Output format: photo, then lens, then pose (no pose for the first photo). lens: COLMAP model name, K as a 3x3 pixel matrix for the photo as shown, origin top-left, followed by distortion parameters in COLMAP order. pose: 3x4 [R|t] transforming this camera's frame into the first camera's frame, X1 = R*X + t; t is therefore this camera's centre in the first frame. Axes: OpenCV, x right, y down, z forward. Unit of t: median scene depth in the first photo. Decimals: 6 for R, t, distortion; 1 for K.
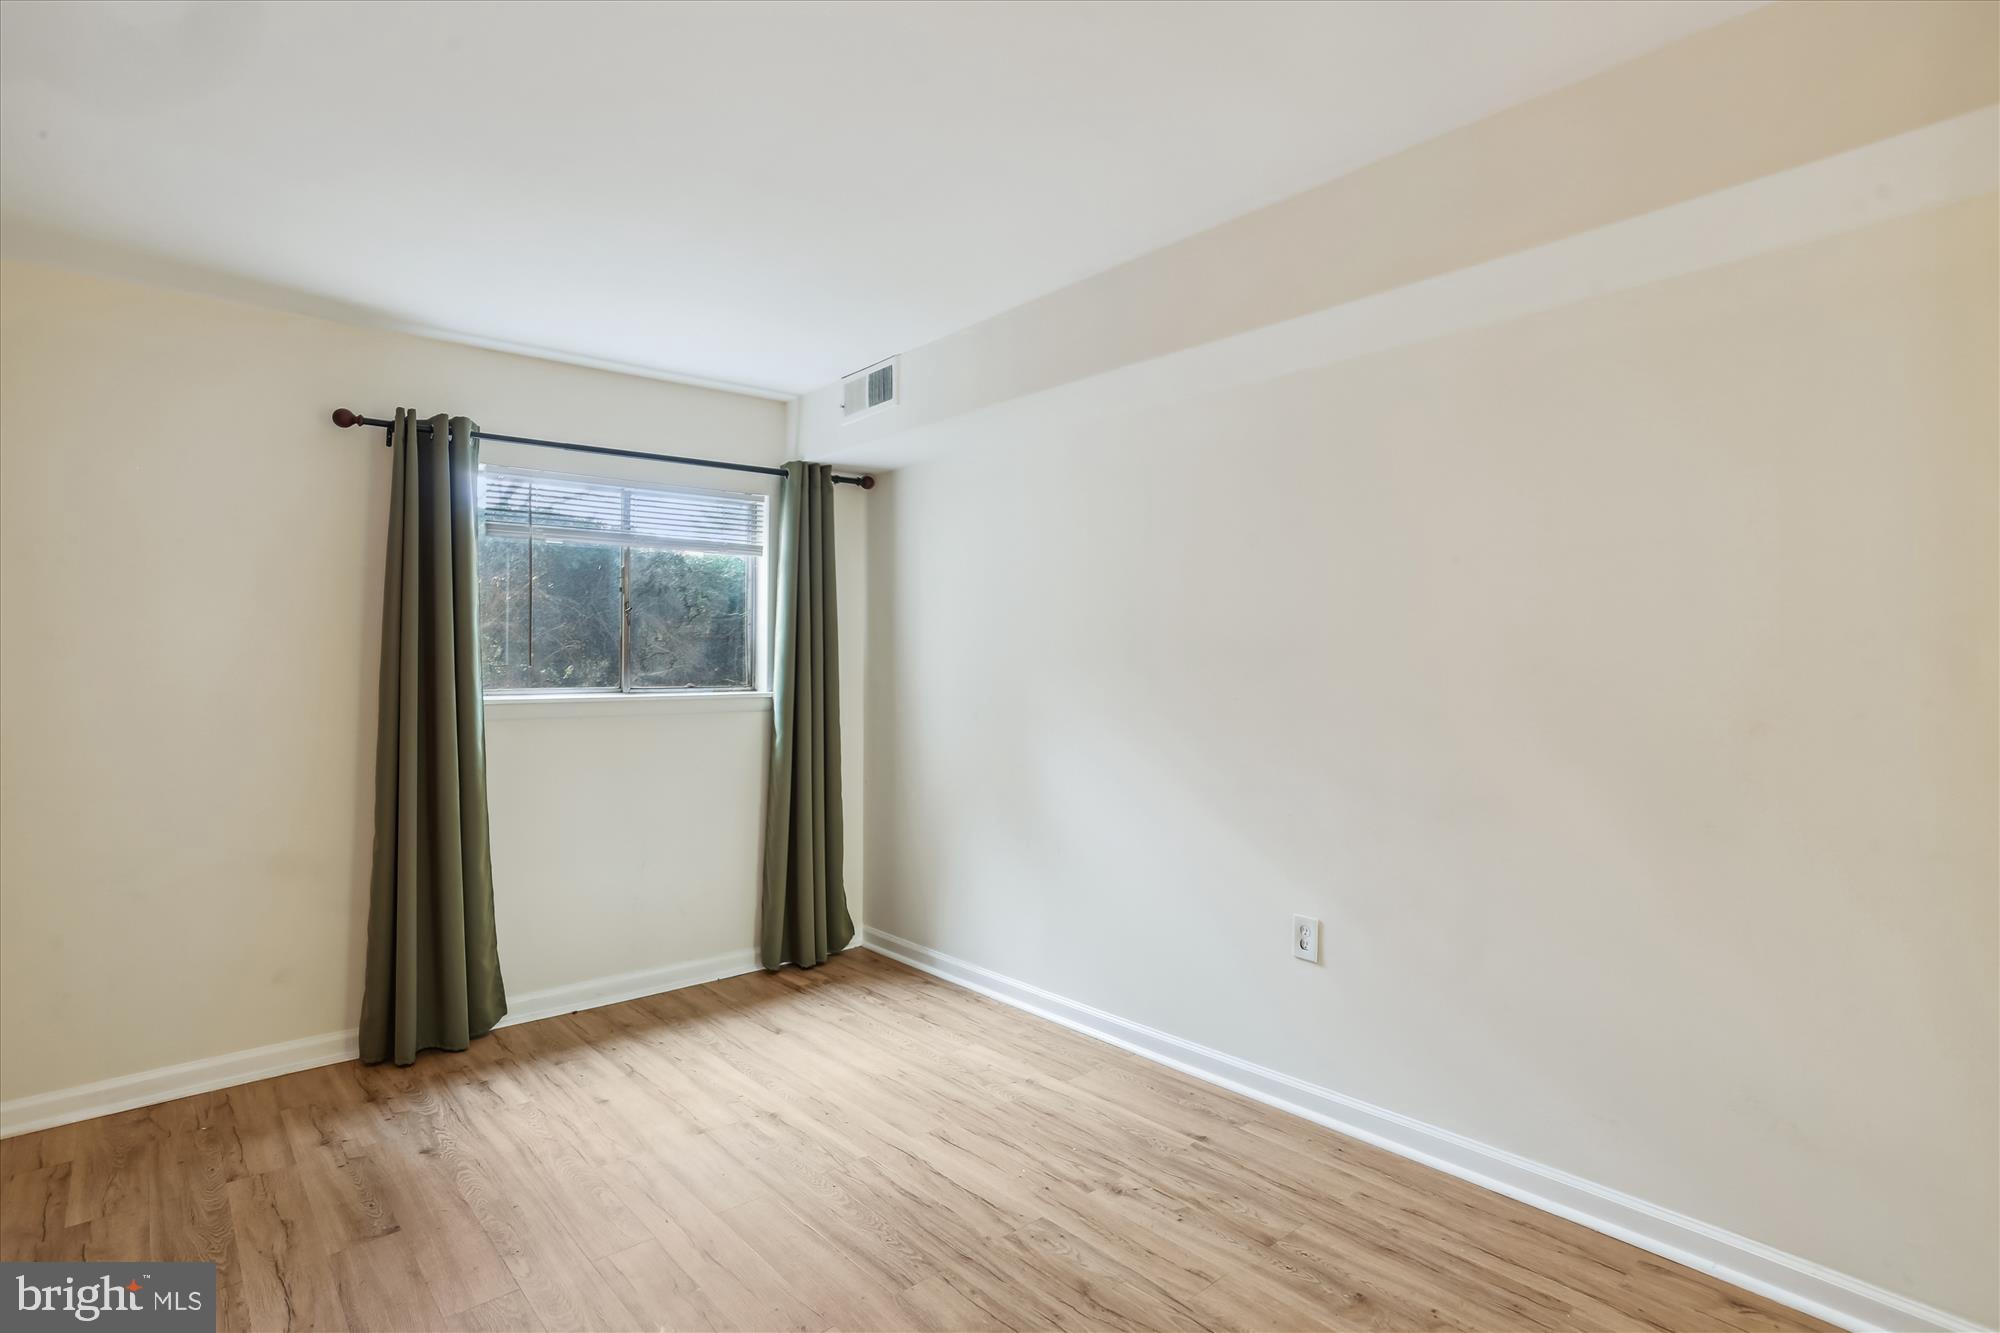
lens RADIAL K [[1003.2, 0, 985.4], [0, 1003.2, 665.3], [0, 0, 1]] dist [-0.039436, 0.031449]
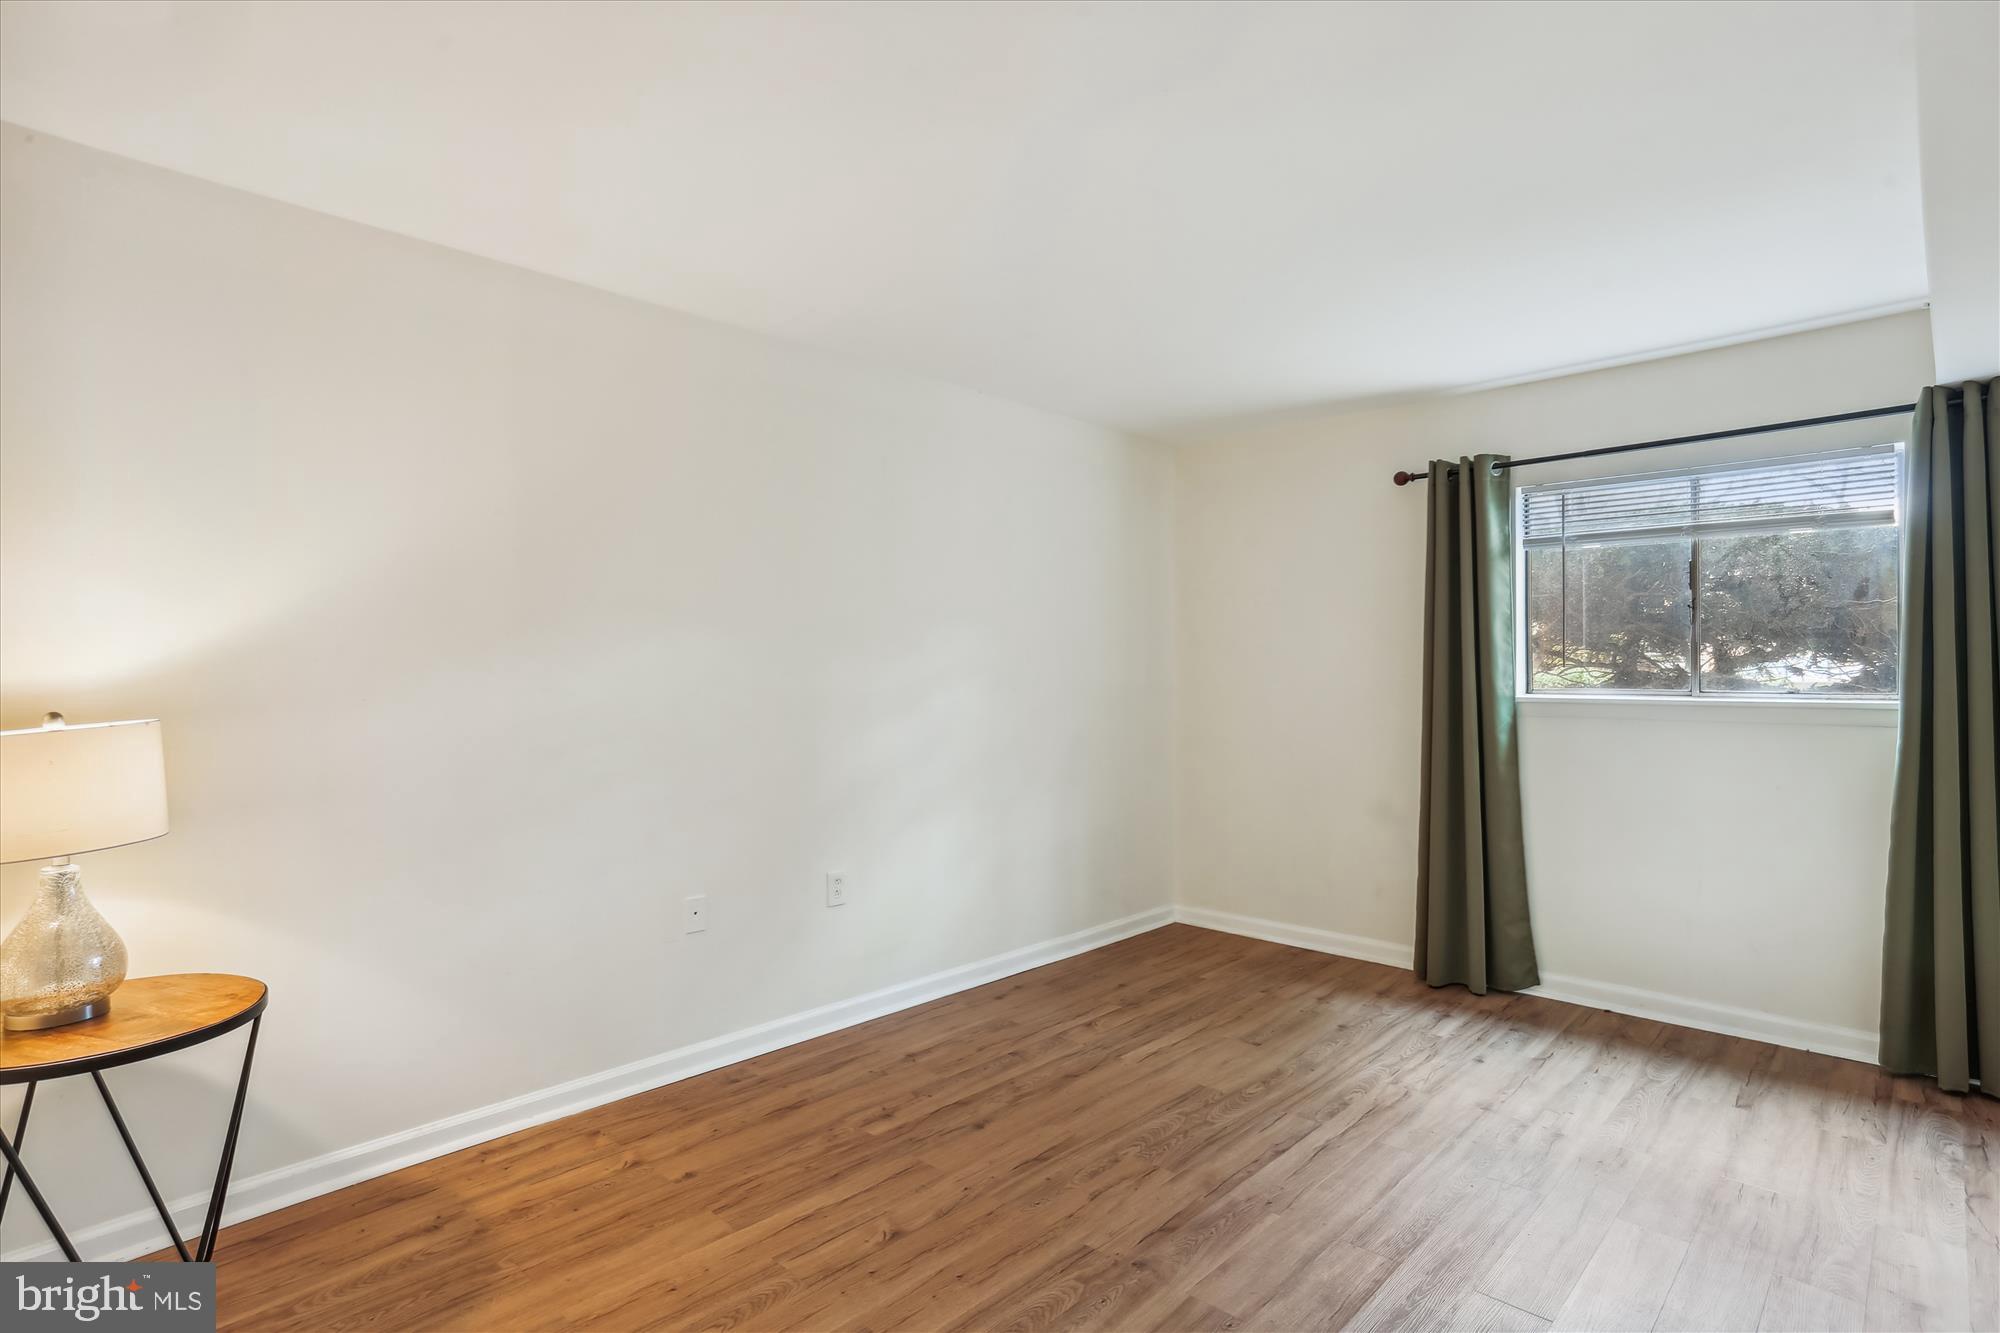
lens RADIAL K [[1003.2, 0, 985.4], [0, 1003.2, 665.3], [0, 0, 1]] dist [-0.039436, 0.031449]
pose [[0.097466, -0.001549, -0.995238, 0.611178], [-0.001714, 0.999997, -0.001724, 0.002013], [0.995237, 0.001874, 0.097463, 0.319089]]
